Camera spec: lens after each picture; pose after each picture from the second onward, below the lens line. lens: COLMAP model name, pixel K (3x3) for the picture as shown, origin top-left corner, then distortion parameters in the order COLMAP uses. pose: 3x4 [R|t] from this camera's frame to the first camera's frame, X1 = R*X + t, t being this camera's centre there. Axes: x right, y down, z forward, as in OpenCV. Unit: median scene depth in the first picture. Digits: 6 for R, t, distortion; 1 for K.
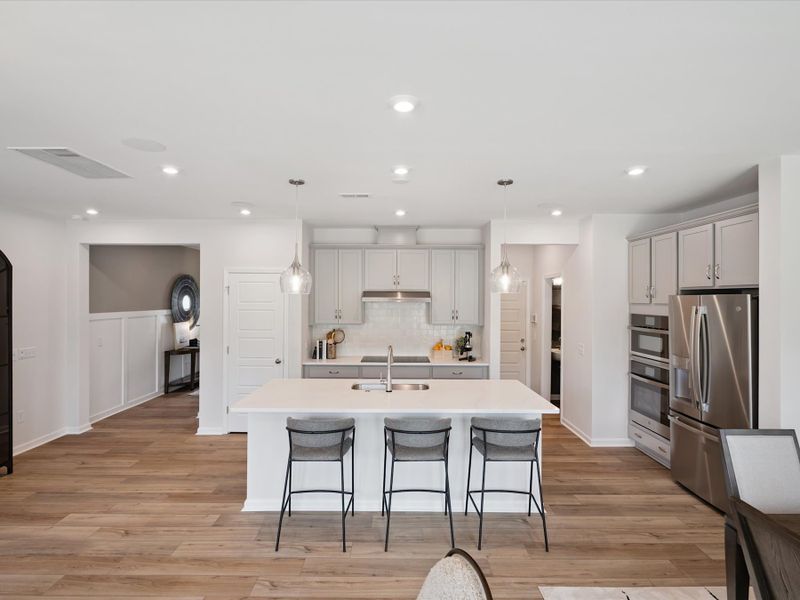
lens RADIAL K [[408.6, 0, 396.2], [0, 408.6, 295.0], [0, 0, 1]] dist [-0.006440, 0.003563]
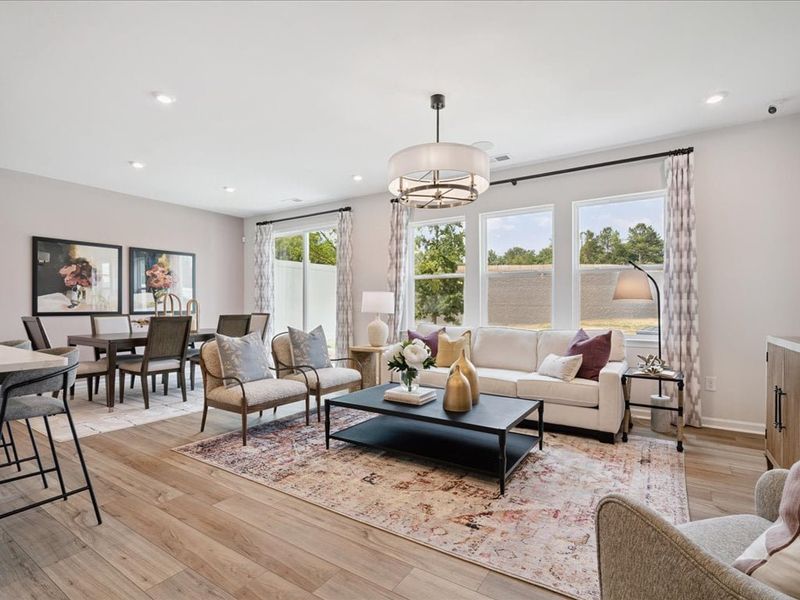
lens RADIAL K [[408.6, 0, 396.3], [0, 408.6, 302.9], [0, 0, 1]] dist [-0.006440, 0.003563]
pose [[-0.836286, -0.000209, 0.548294, -0.868512], [-0.005181, 0.999958, -0.007522, 0.172822], [-0.548269, -0.009131, -0.836252, 1.002318]]
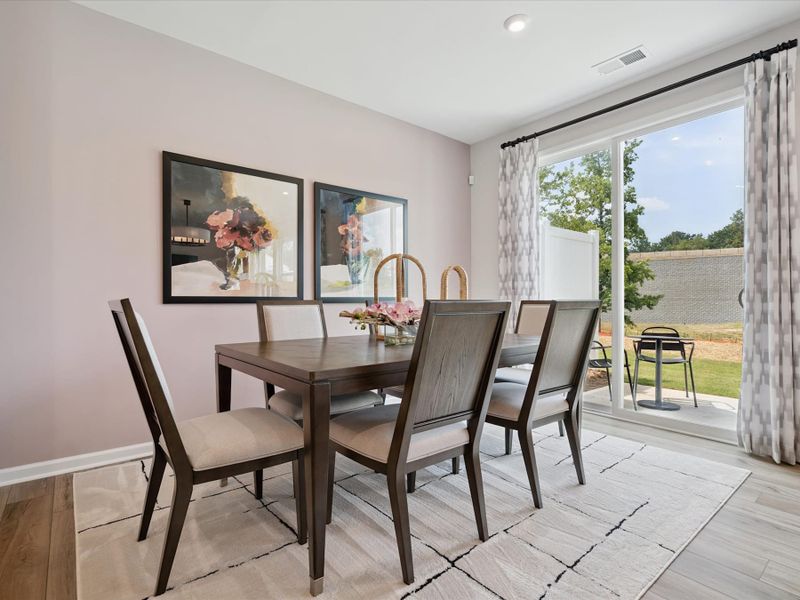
lens RADIAL K [[408.6, 0, 397.8], [0, 408.6, 299.1], [0, 0, 1]] dist [-0.006440, 0.003563]
pose [[-0.635667, -0.001035, 0.771963, 0.073570], [-0.004185, 0.999989, -0.002106, 0.205504], [-0.771952, -0.004569, -0.635665, 0.668943]]
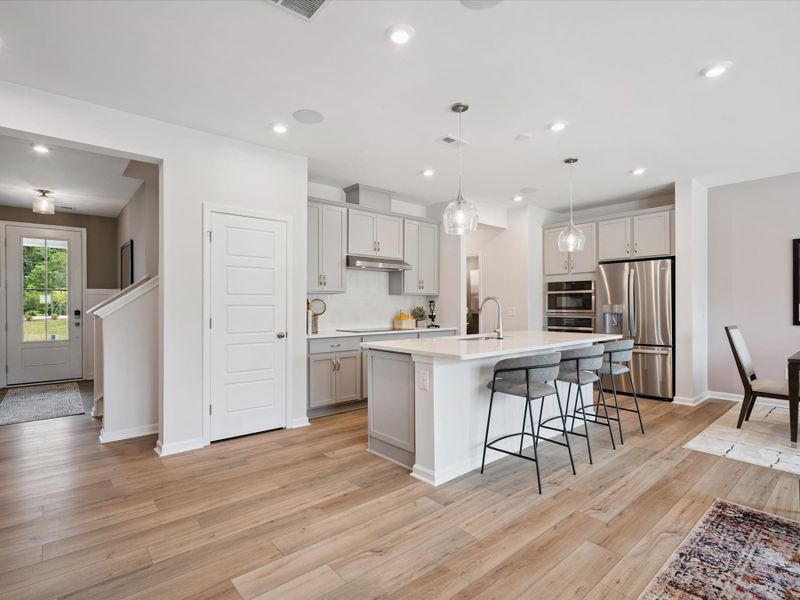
lens RADIAL K [[408.6, 0, 395.6], [0, 408.6, 303.6], [0, 0, 1]] dist [-0.006440, 0.003563]
pose [[0.757897, -0.003348, 0.652366, -0.873497], [0.001905, 0.999994, 0.002919, 0.140667], [-0.652372, -0.000970, 0.757899, 0.381836]]
